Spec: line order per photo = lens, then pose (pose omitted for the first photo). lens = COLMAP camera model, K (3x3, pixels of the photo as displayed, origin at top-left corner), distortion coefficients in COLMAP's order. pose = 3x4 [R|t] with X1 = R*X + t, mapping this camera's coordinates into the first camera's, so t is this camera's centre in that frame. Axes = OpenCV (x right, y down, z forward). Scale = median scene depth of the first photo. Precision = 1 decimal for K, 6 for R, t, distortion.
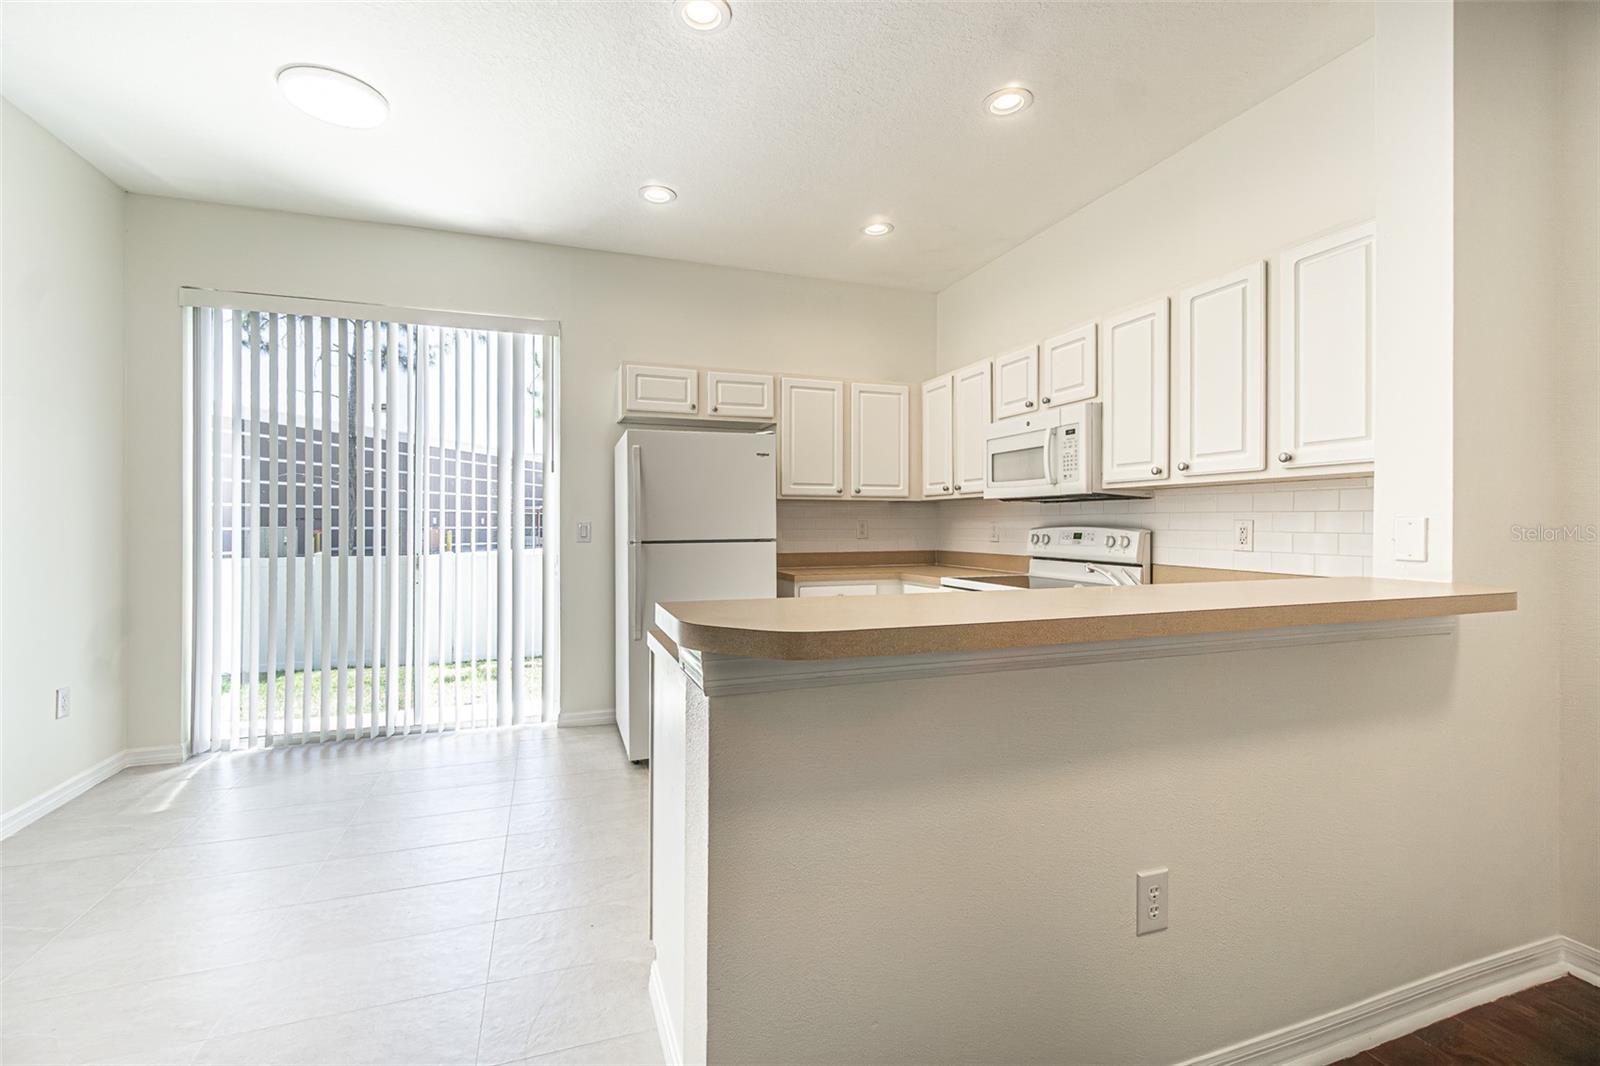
lens RADIAL K [[693.7, 0, 789.7], [0, 693.7, 523.1], [0, 0, 1]] dist [-0.000335, 0.000189]
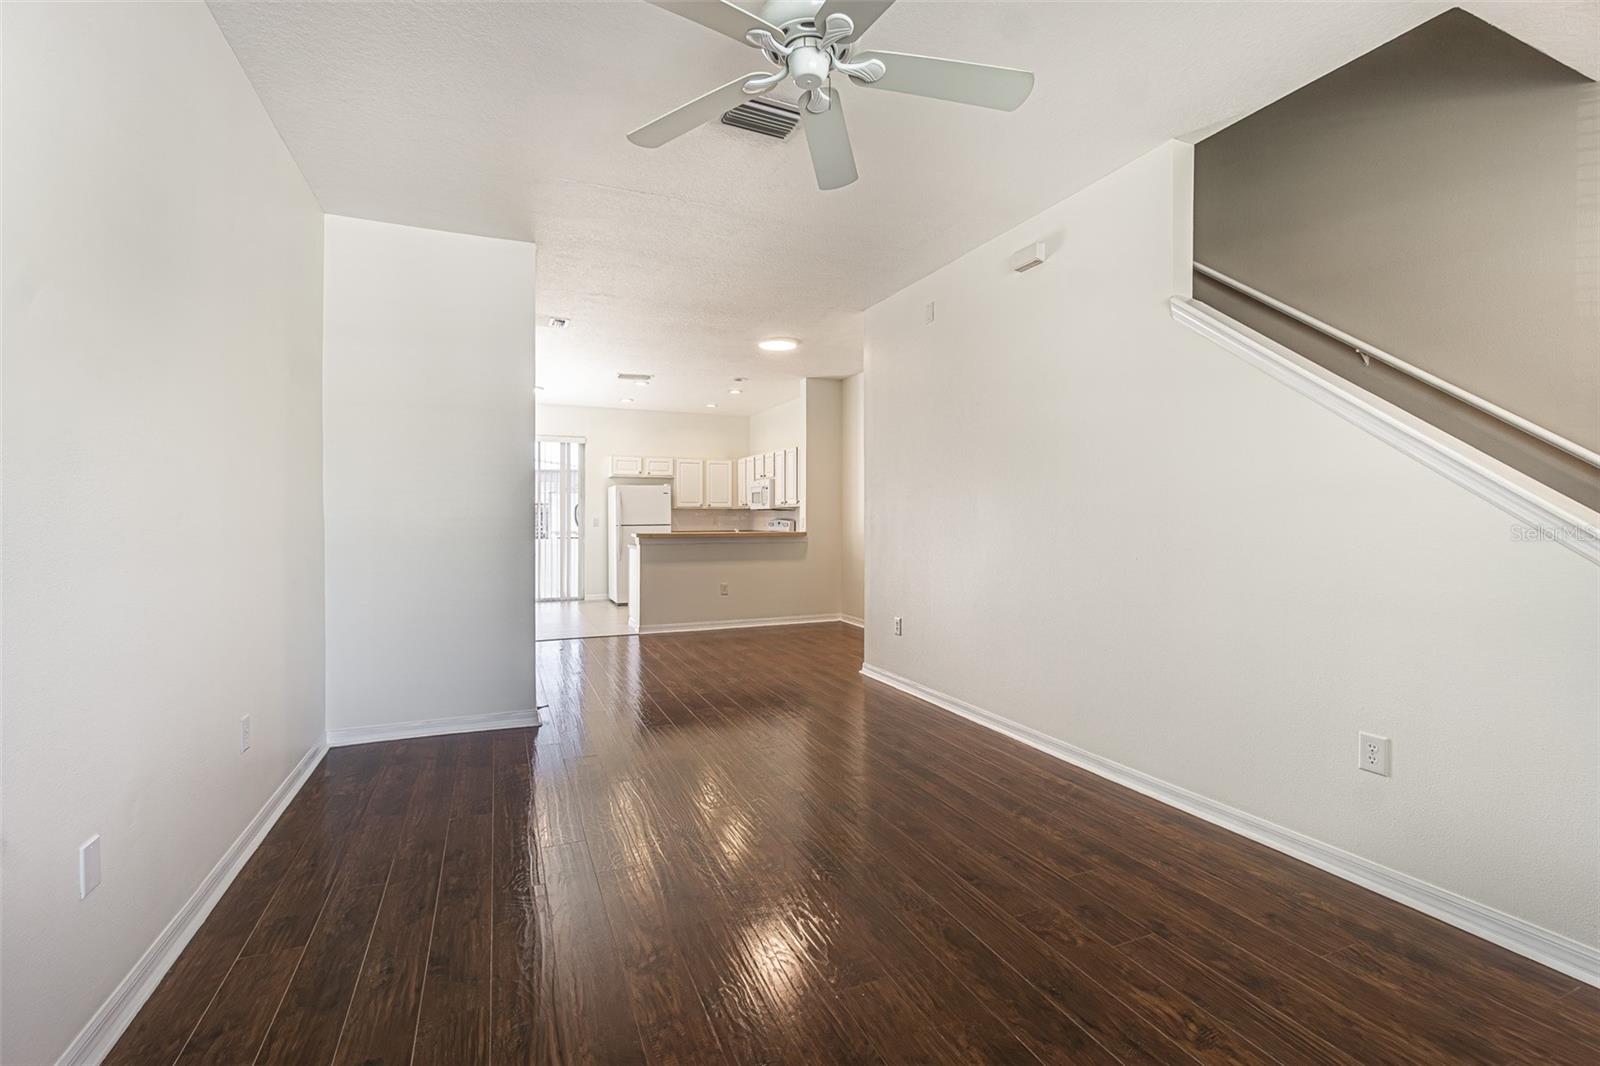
lens RADIAL K [[693.7, 0, 789.7], [0, 693.7, 523.1], [0, 0, 1]] dist [-0.000335, 0.000189]
pose [[0.997920, -0.000634, 0.064455, 0.275295], [0.000087, 0.999964, 0.008490, -0.005063], [-0.064458, -0.008466, 0.997885, -1.775921]]
